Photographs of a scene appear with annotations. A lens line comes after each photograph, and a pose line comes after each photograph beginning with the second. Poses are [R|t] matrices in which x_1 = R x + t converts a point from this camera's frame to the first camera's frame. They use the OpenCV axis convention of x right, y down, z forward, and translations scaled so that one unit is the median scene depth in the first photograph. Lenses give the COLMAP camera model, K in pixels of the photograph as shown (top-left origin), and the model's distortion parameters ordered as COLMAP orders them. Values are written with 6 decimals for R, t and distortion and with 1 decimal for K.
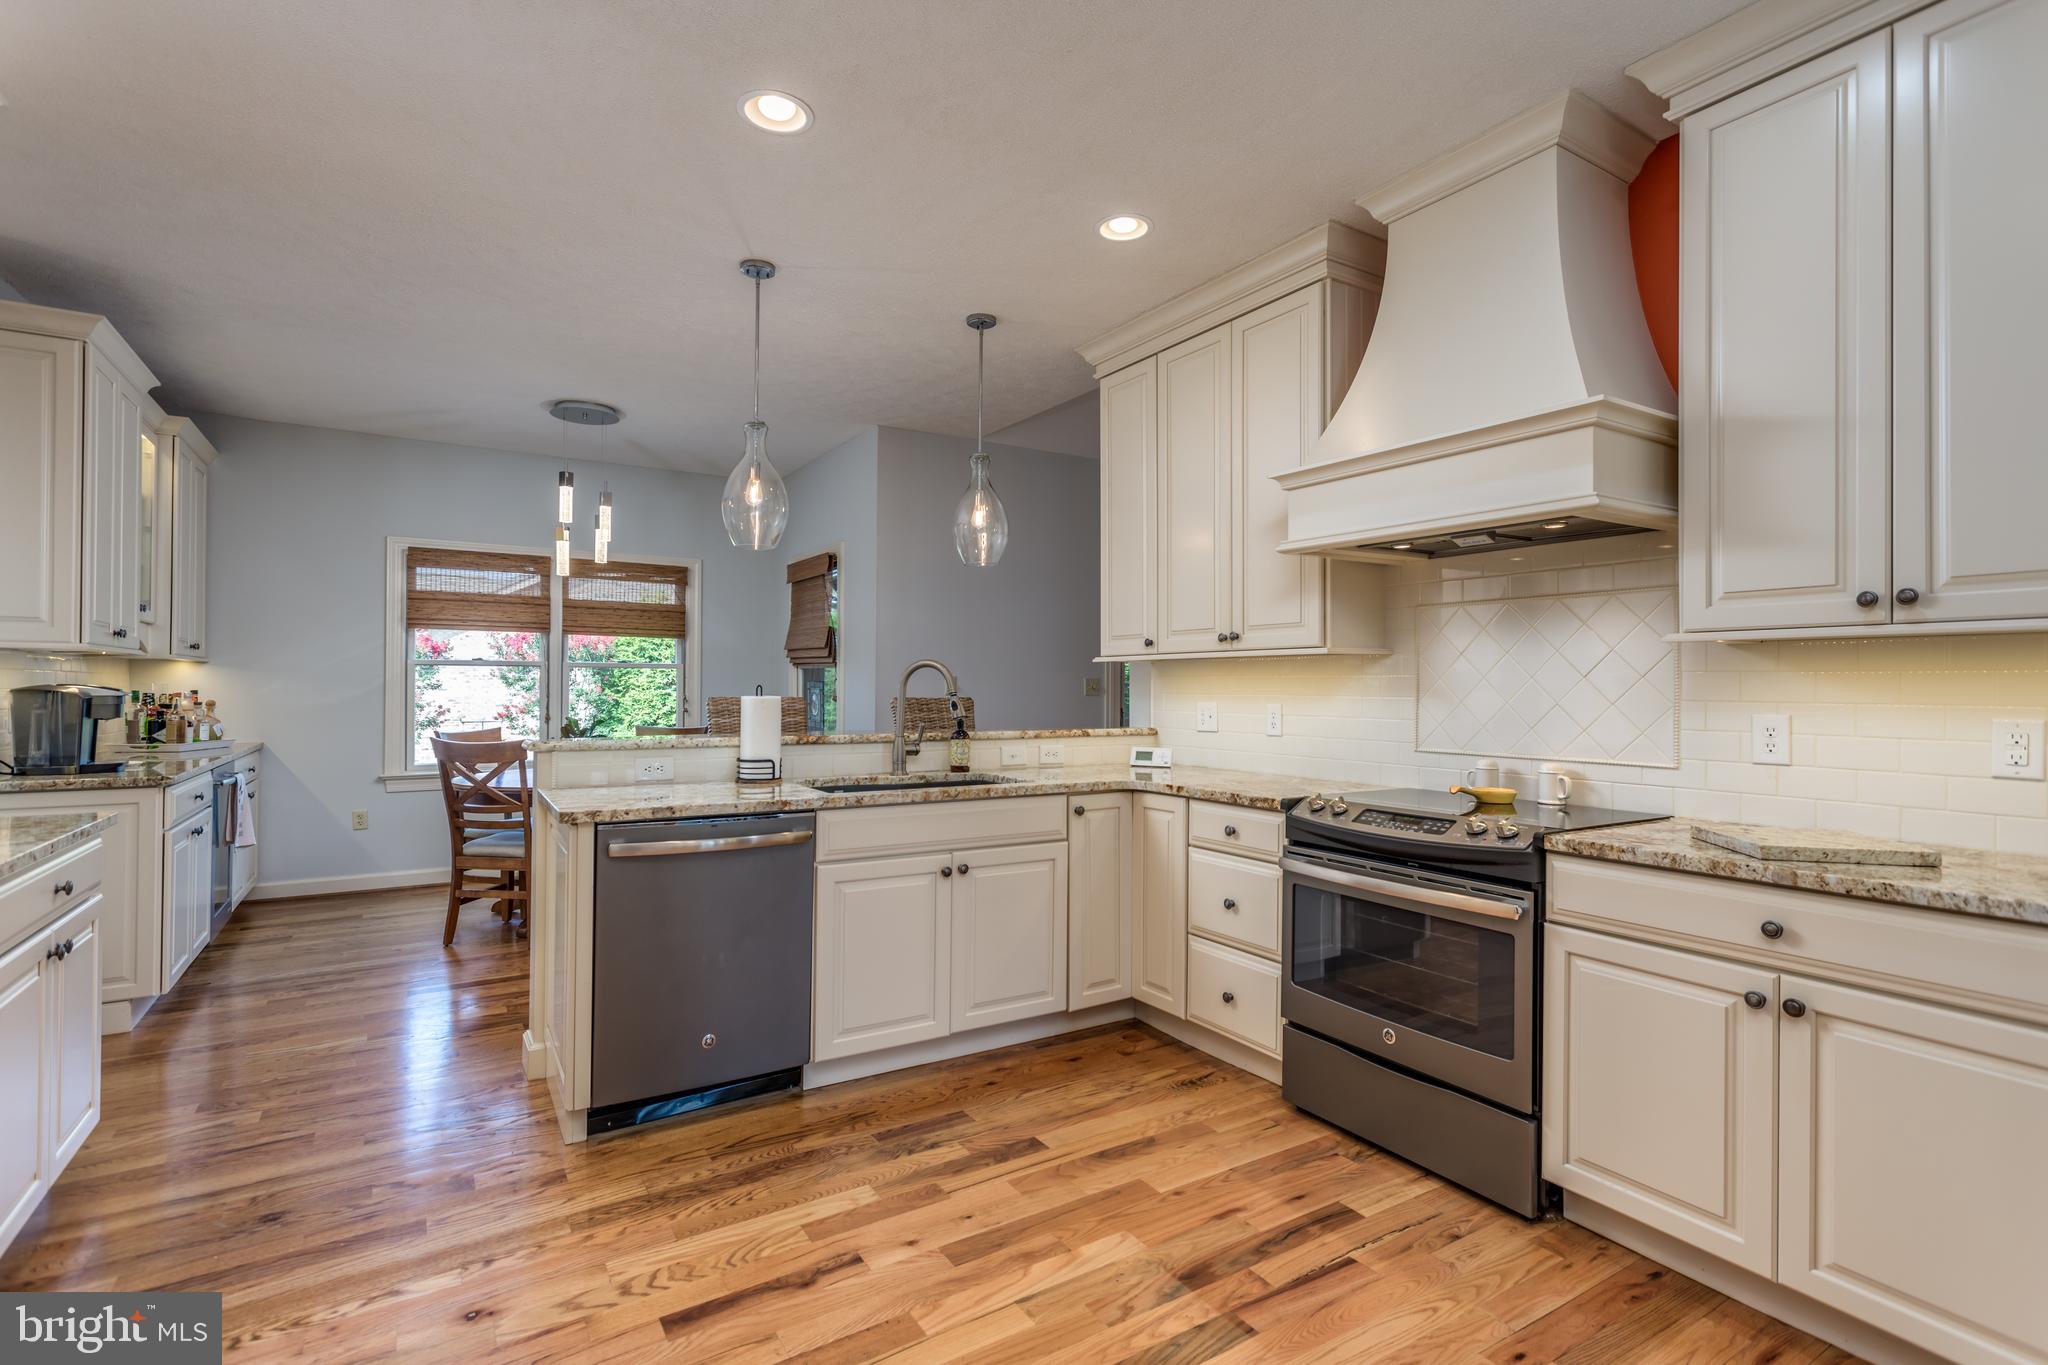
lens RADIAL K [[965.8, 0, 1032.4], [0, 965.8, 671.7], [0, 0, 1]] dist [0.008197, -0.000954]
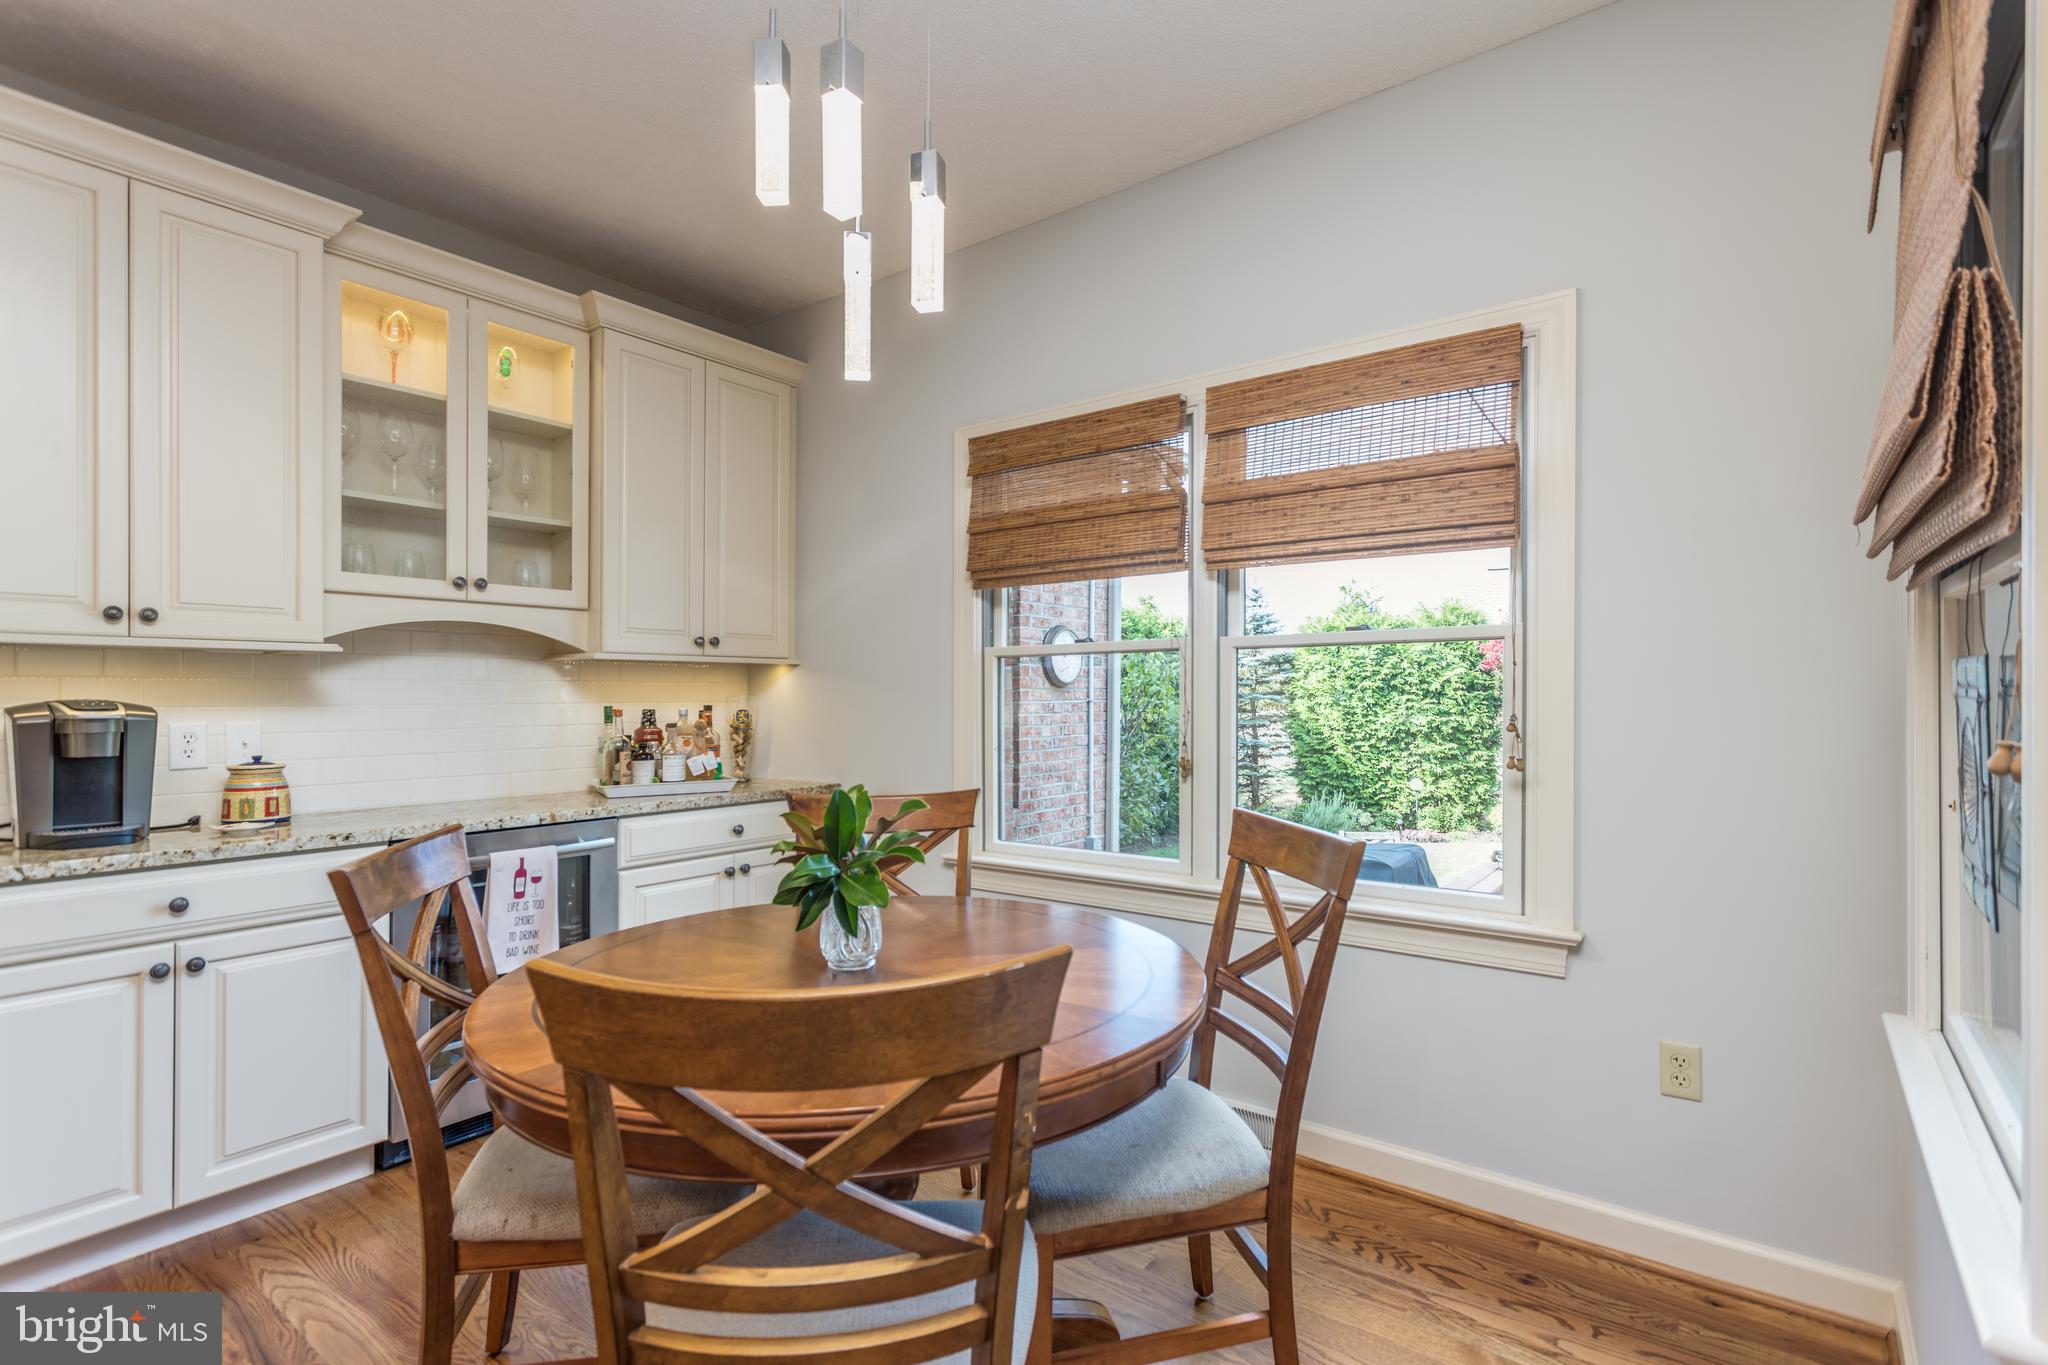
lens RADIAL K [[965.8, 0, 1025.9], [0, 965.8, 700.0], [0, 0, 1]] dist [0.008197, -0.000954]
pose [[0.340513, -0.002707, -0.940236, -0.161963], [0.022133, 0.999742, 0.005138, 0.019848], [0.939979, -0.022560, 0.340485, 1.104655]]
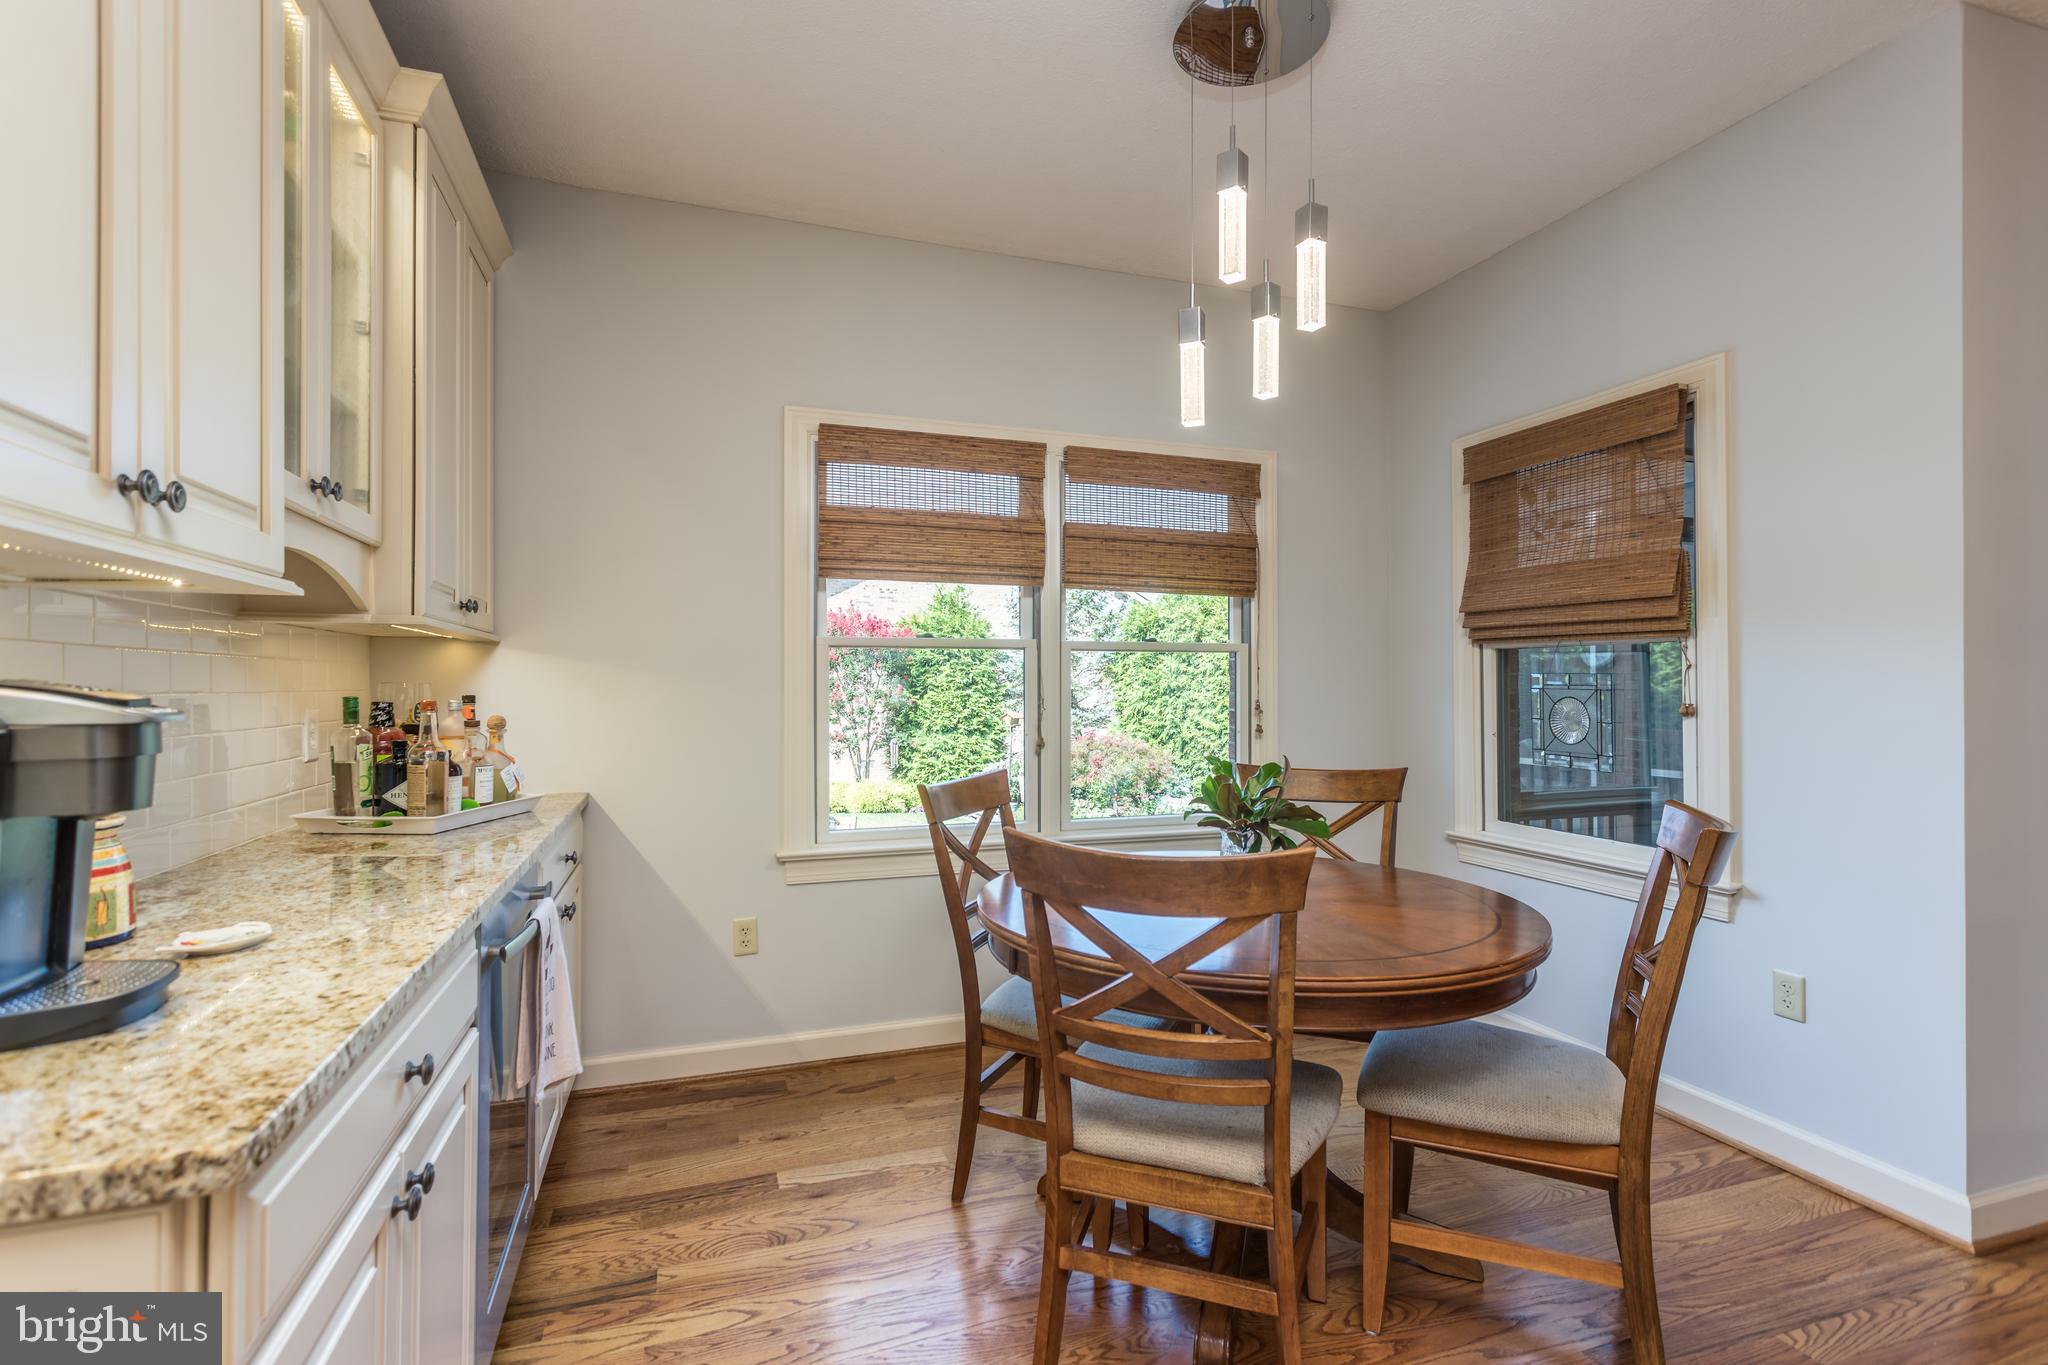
lens RADIAL K [[965.8, 0, 1023.0], [0, 965.8, 677.6], [0, 0, 1]] dist [0.008197, -0.000954]
pose [[0.972056, -0.005929, -0.234673, -0.541236], [0.007334, 0.999960, 0.005115, 0.011162], [0.234633, -0.006693, 0.972061, 0.670444]]
